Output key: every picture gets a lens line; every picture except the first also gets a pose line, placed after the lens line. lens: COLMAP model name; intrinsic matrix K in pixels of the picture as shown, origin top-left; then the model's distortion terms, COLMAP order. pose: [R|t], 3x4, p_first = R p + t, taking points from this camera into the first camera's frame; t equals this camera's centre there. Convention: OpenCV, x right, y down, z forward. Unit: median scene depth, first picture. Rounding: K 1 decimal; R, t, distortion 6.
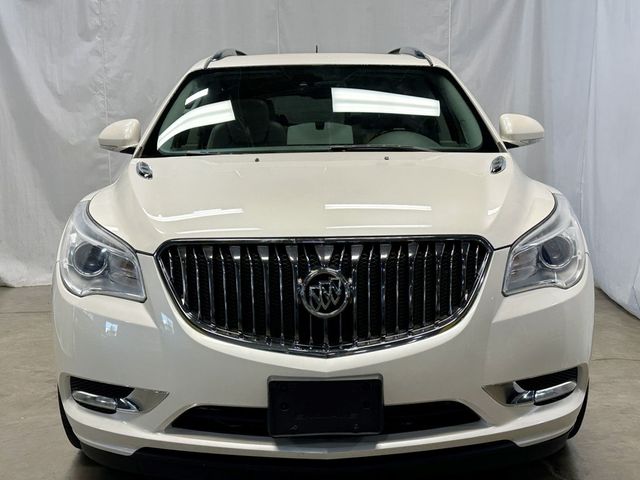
lens RADIAL K [[829.9, 0, 320.5], [0, 829.9, 242.7], [0, 0, 1]] dist [0.098591, 0.000000]
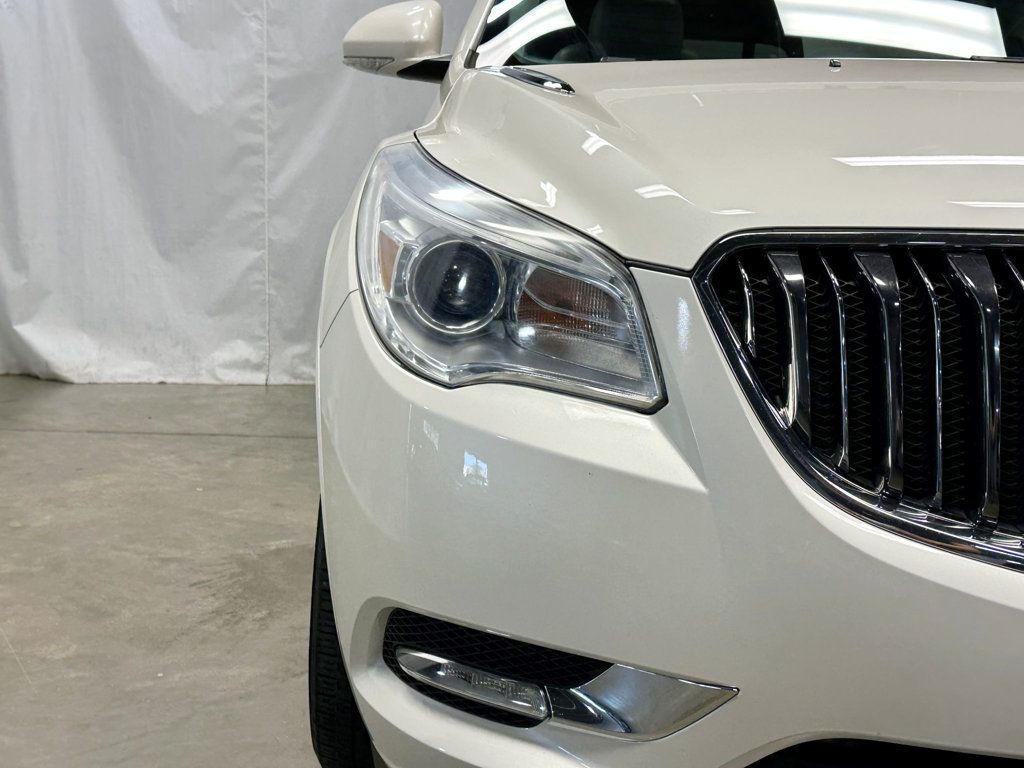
lens RADIAL K [[1327.9, 0, 518.3], [0, 1327.9, 377.0], [0, 0, 1]] dist [0.098591, 0.000000]
pose [[0.998584, 0.051675, 0.012646, -0.236809], [-0.051924, 0.998446, 0.020224, 0.042518], [-0.011581, -0.020852, 0.999715, 0.399793]]
